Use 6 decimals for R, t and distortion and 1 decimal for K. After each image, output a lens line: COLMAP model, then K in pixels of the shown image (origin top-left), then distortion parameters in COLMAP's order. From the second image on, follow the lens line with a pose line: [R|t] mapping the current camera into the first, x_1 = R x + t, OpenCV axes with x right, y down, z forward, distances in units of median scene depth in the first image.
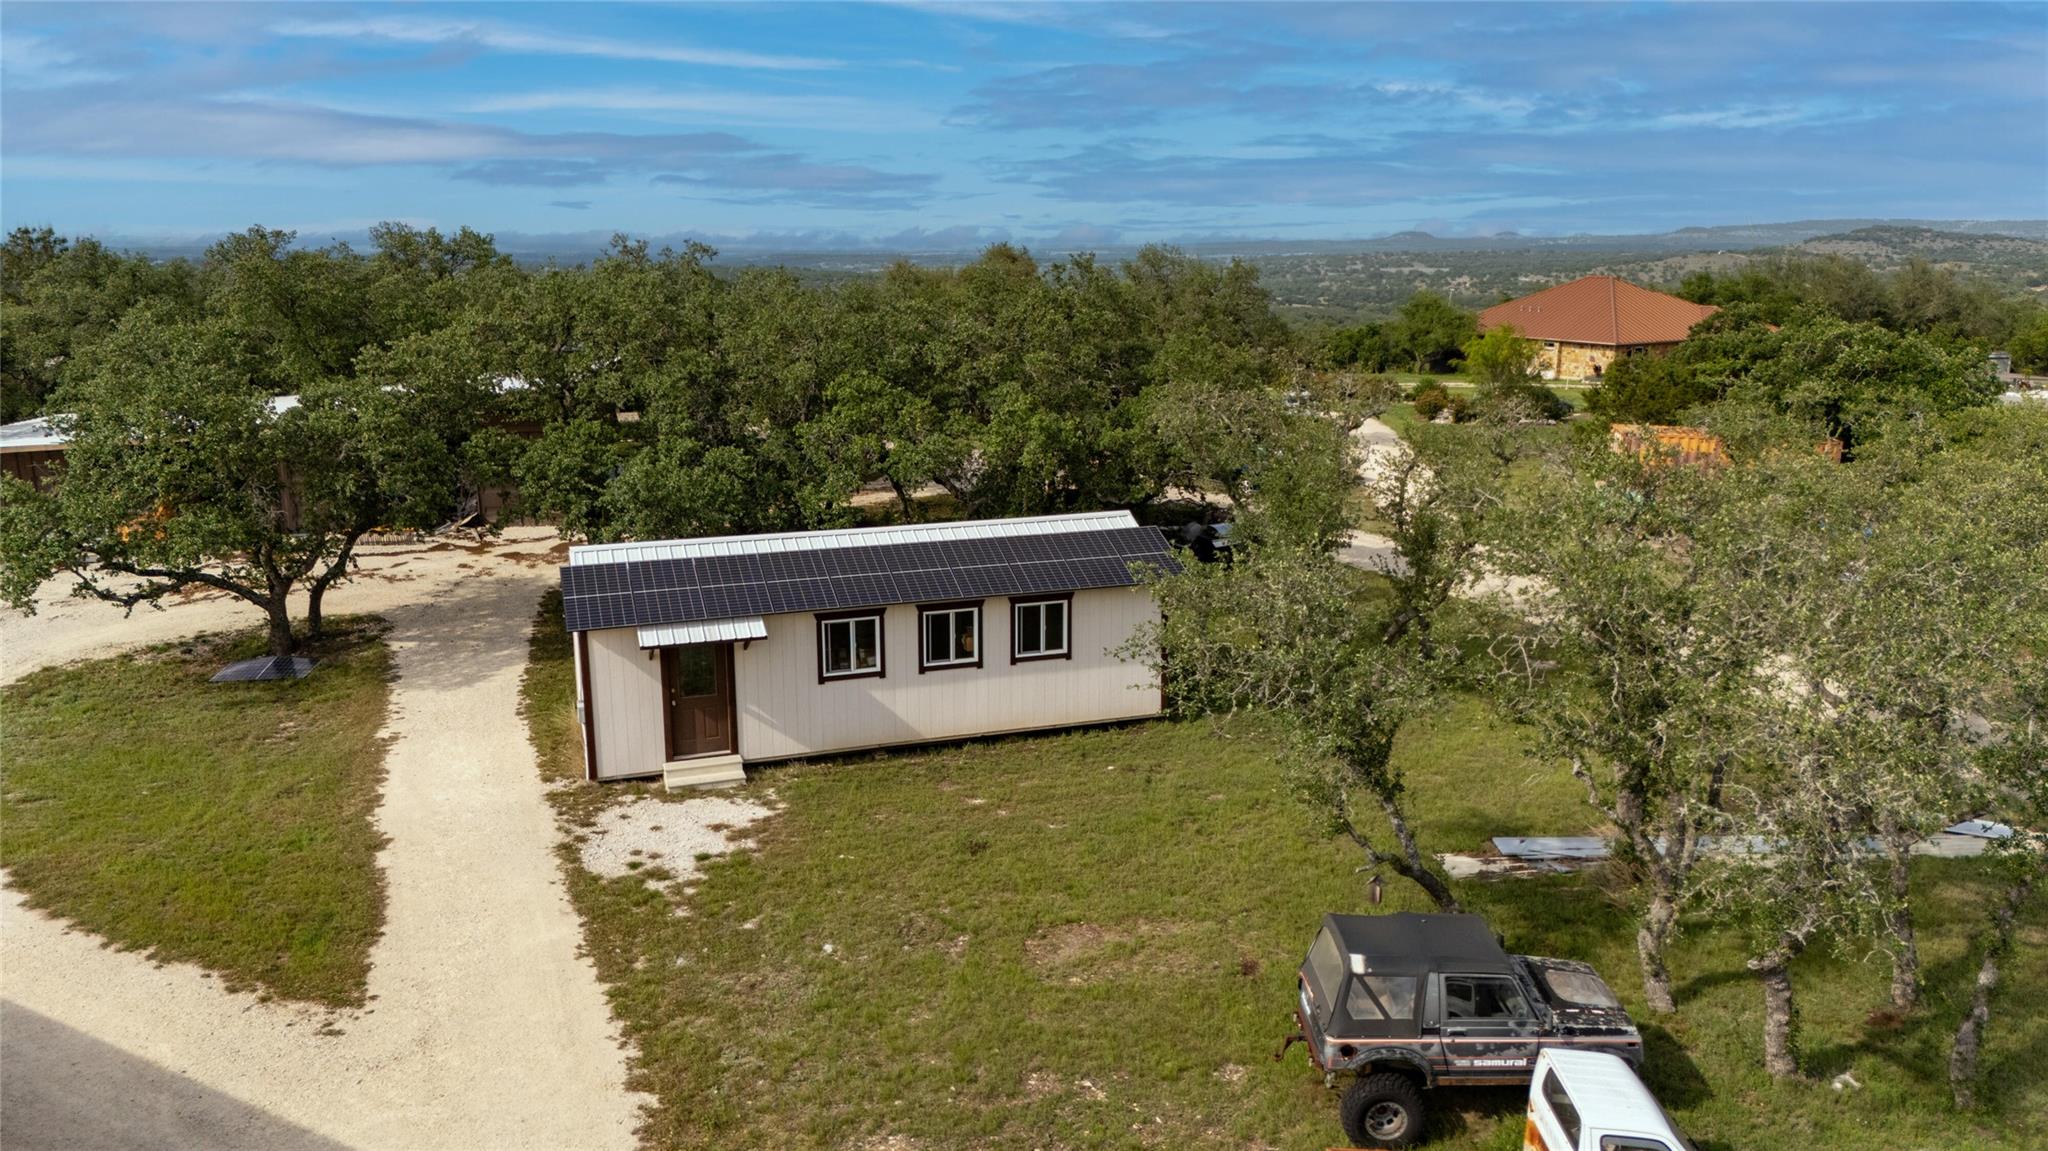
lens RADIAL K [[1473.0, 0, 1021.2], [0, 1473.0, 562.1], [0, 0, 1]] dist [0.043823, -0.048316]
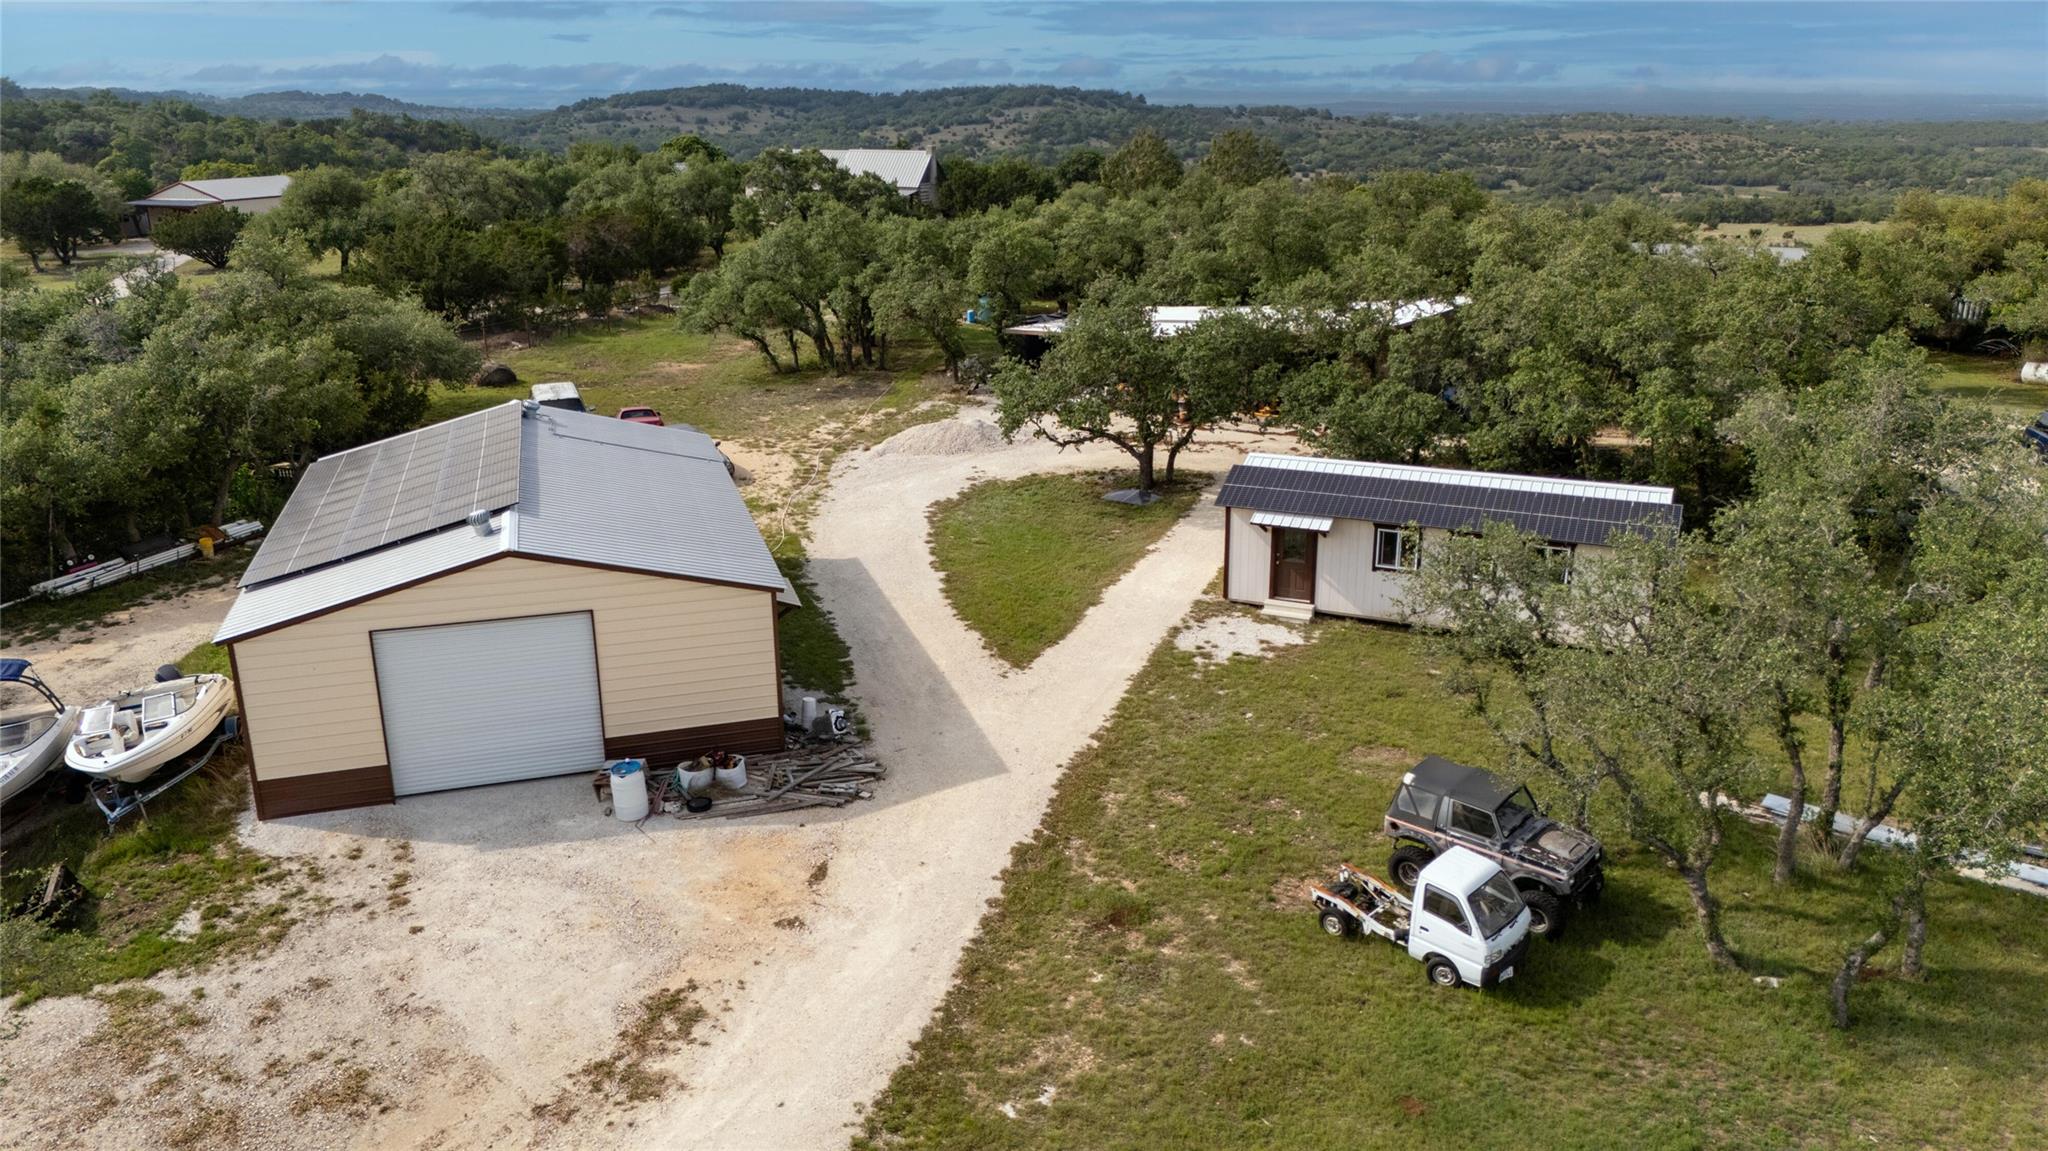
lens RADIAL K [[1473.0, 0, 1021.5], [0, 1473.0, 578.3], [0, 0, 1]] dist [0.043823, -0.048316]
pose [[0.720901, 0.209199, -0.660710, 0.602446], [-0.139603, 0.977645, 0.157228, -0.095197], [0.678832, -0.021109, 0.733990, -0.325886]]
